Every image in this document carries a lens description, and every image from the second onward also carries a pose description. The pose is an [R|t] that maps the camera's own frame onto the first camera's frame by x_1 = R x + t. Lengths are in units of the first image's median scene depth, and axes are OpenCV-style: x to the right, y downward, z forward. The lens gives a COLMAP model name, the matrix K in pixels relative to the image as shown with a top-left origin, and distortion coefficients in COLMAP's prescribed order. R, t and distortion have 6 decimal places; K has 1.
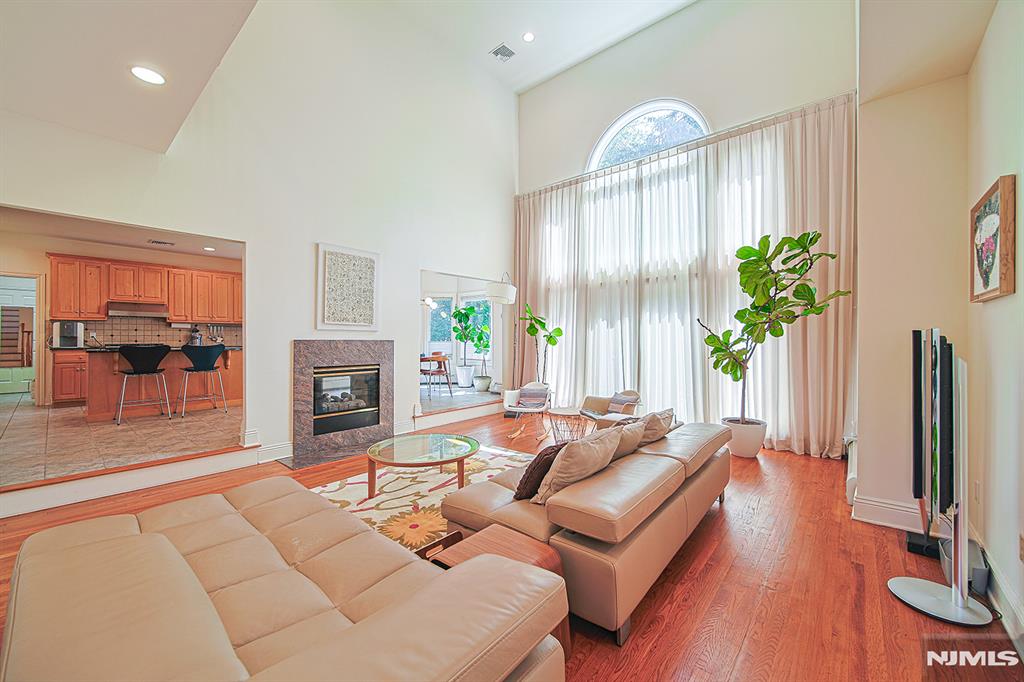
lens RADIAL K [[377.0, 0, 504.8], [0, 377.0, 335.1], [0, 0, 1]] dist [-0.003527, -0.000361]
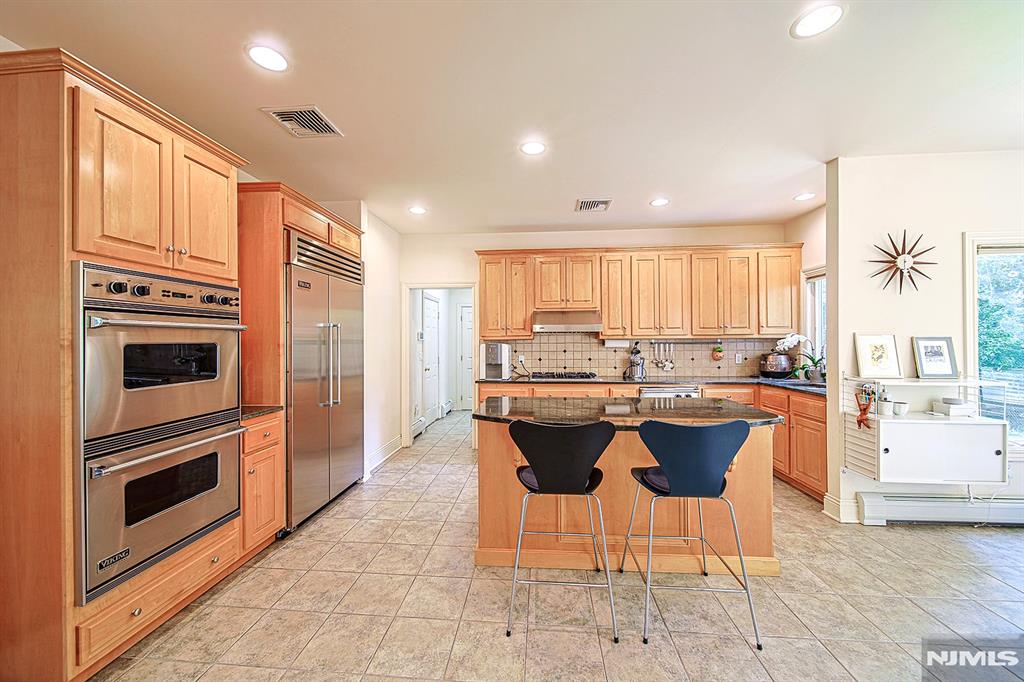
lens RADIAL K [[377.0, 0, 517.8], [0, 377.0, 338.4], [0, 0, 1]] dist [-0.003527, -0.000361]
pose [[0.593330, -0.005602, -0.804940, -0.516074], [0.008308, 0.999965, -0.000836, -0.039198], [0.804916, -0.006192, 0.593356, 0.562670]]
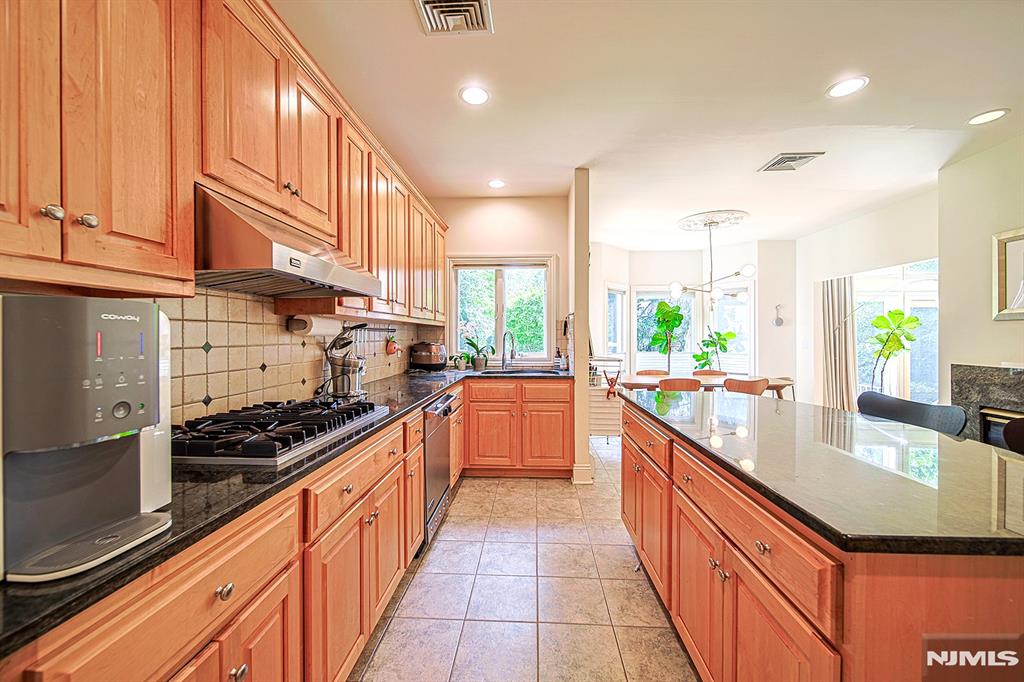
lens RADIAL K [[377.0, 0, 527.6], [0, 377.0, 335.7], [0, 0, 1]] dist [-0.003527, -0.000361]
pose [[0.797001, 0.004653, 0.603960, -1.030345], [-0.007610, 0.999968, 0.002339, -0.023311], [-0.603930, -0.006461, 0.797012, 0.773558]]
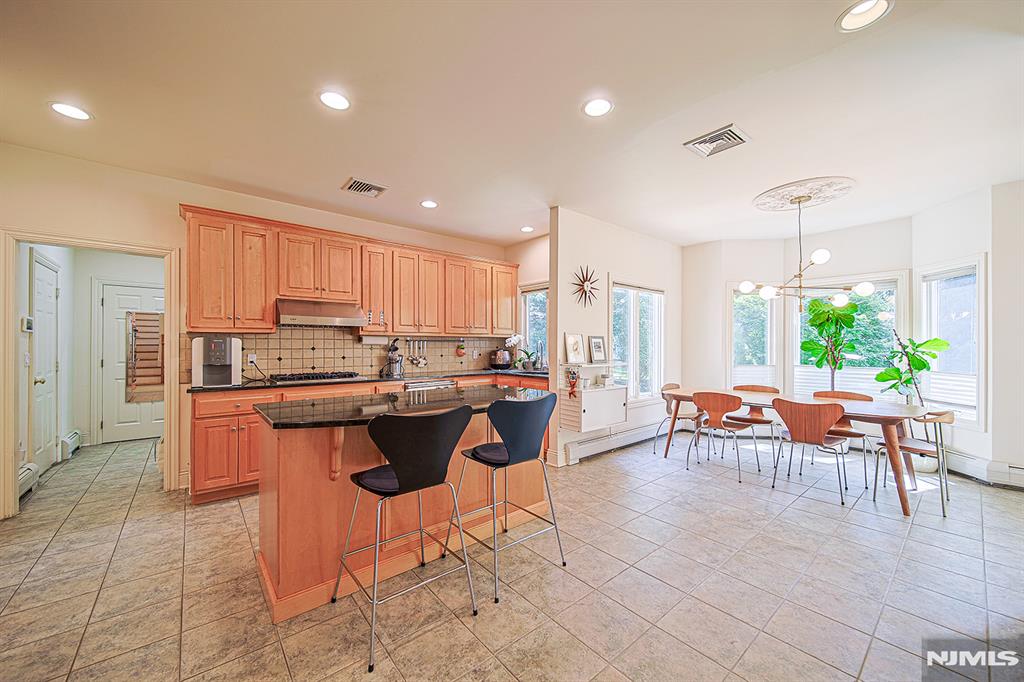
lens RADIAL K [[377.0, 0, 518.4], [0, 377.0, 344.5], [0, 0, 1]] dist [-0.003527, -0.000361]
pose [[0.986930, 0.003793, -0.161104, -0.612870], [-0.002793, 0.999975, 0.006434, -0.026342], [0.161124, -0.005900, 0.986917, 0.507334]]
